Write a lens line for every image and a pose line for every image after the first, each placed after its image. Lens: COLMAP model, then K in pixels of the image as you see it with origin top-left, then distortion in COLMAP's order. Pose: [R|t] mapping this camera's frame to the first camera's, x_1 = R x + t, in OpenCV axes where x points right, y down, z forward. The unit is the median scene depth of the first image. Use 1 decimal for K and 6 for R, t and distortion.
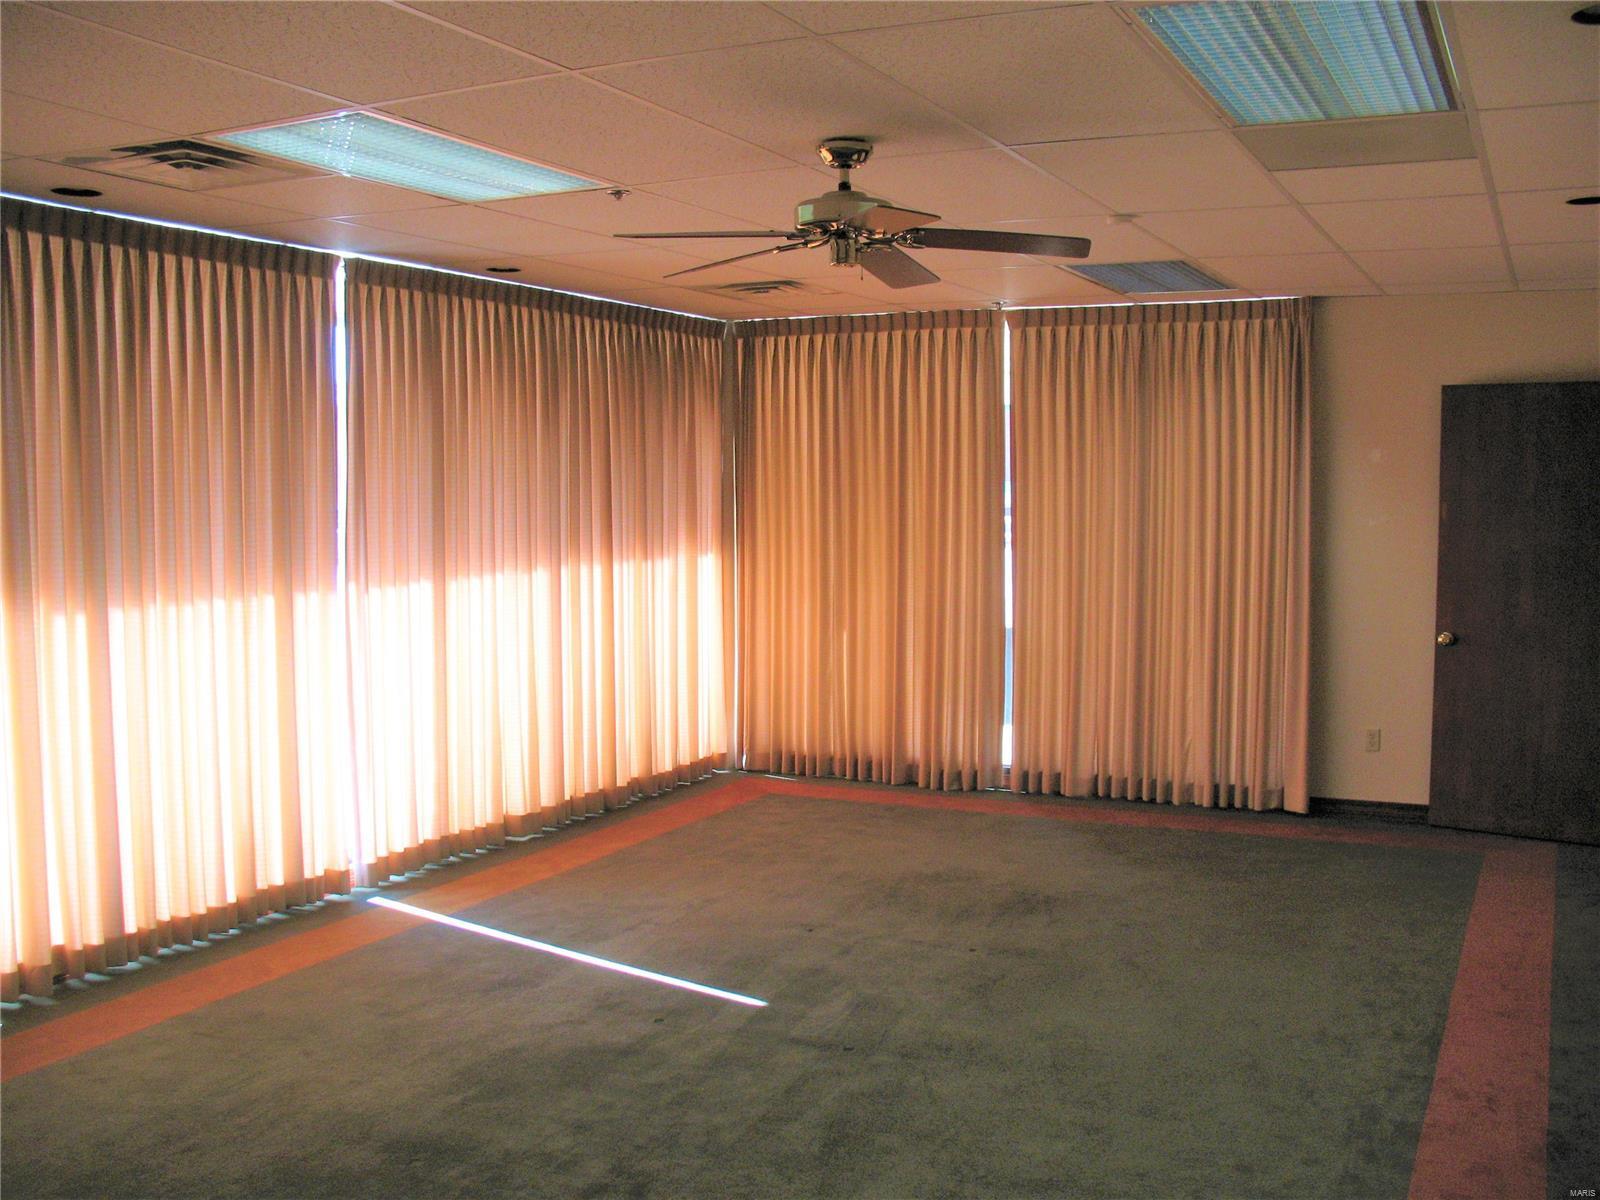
lens RADIAL K [[1641.7, 0, 791.5], [0, 1641.7, 605.5], [0, 0, 1]] dist [-0.184722, 0.232380]
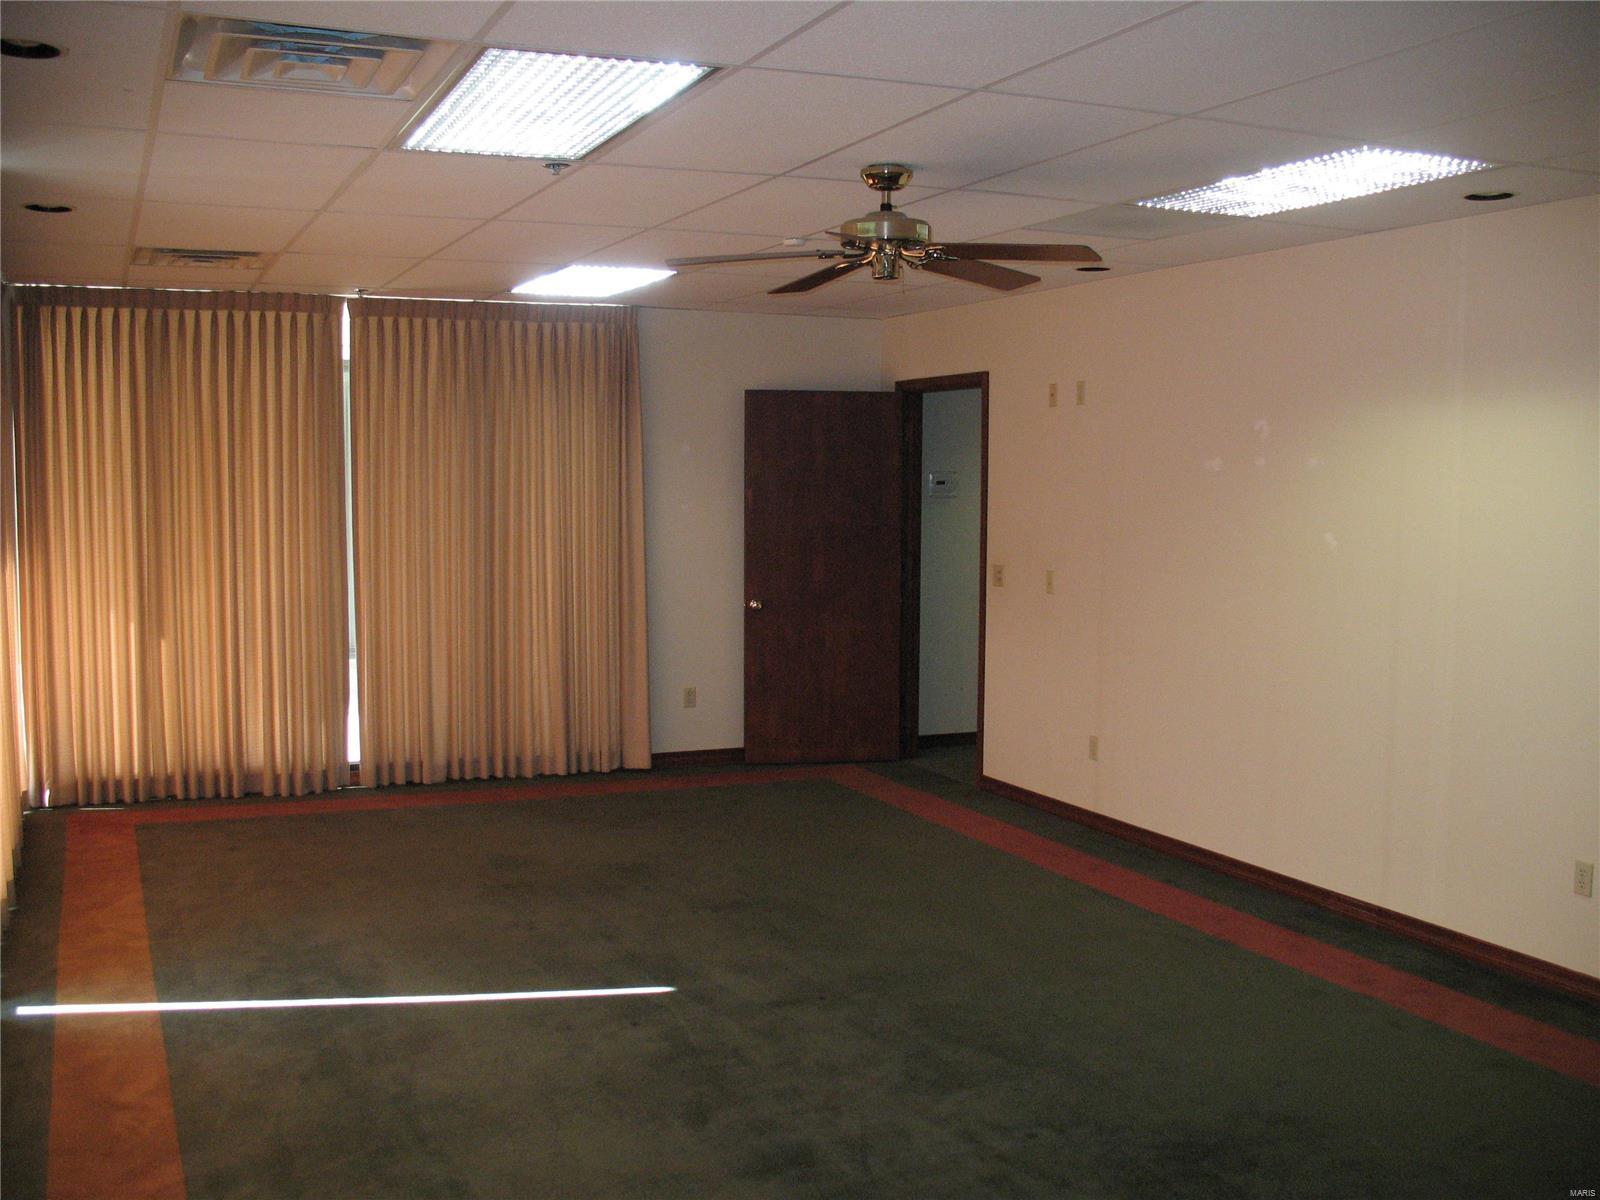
lens RADIAL K [[1641.7, 0, 791.5], [0, 1641.7, 605.5], [0, 0, 1]] dist [-0.184722, 0.232380]
pose [[0.660312, -0.056259, 0.748881, -0.464740], [0.051147, 0.998244, 0.029894, -0.012844], [-0.749247, 0.018564, 0.662030, 0.175022]]
